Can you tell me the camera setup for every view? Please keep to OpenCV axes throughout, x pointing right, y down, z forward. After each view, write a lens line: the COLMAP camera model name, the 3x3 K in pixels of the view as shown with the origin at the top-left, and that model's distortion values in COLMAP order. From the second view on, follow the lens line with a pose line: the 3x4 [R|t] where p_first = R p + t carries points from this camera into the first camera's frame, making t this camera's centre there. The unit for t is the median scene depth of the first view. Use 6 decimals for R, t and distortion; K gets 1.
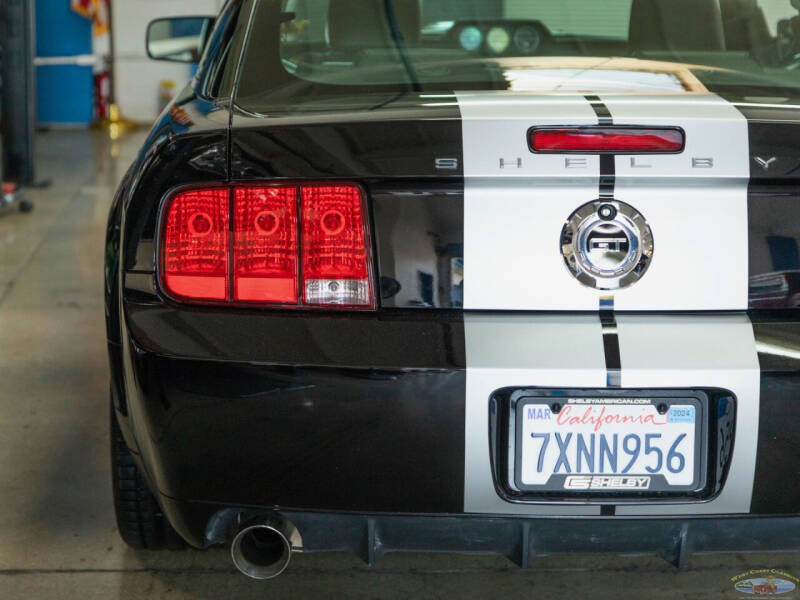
lens RADIAL K [[2300.3, 0, 400.0], [0, 2300.3, 300.0], [0, 0, 1]] dist [0.204922, -1.000577]
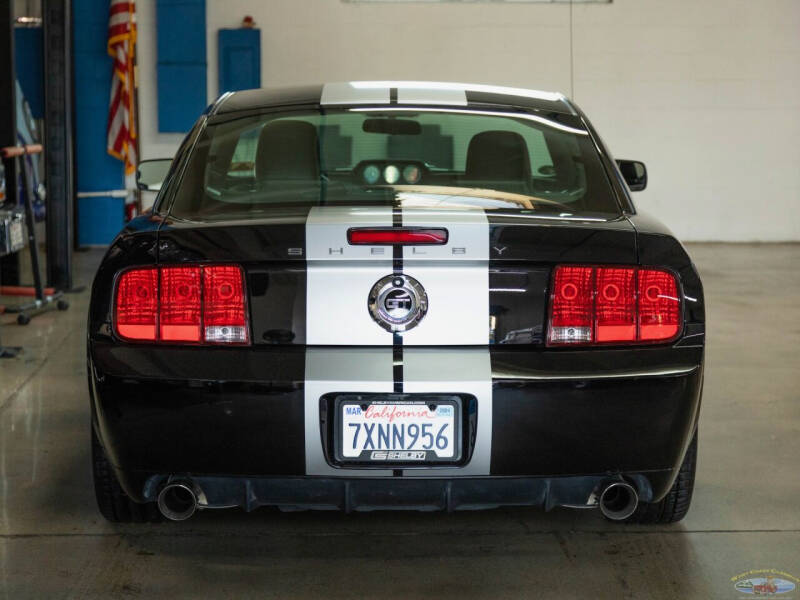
lens RADIAL K [[2300.3, 0, 400.0], [0, 2300.3, 300.0], [0, 0, 1]] dist [0.204922, -1.000577]
pose [[0.999243, -0.004712, -0.038619, 0.151241], [0.002407, 0.998224, -0.059523, 0.066689], [0.038831, 0.059385, 0.997480, -0.554403]]
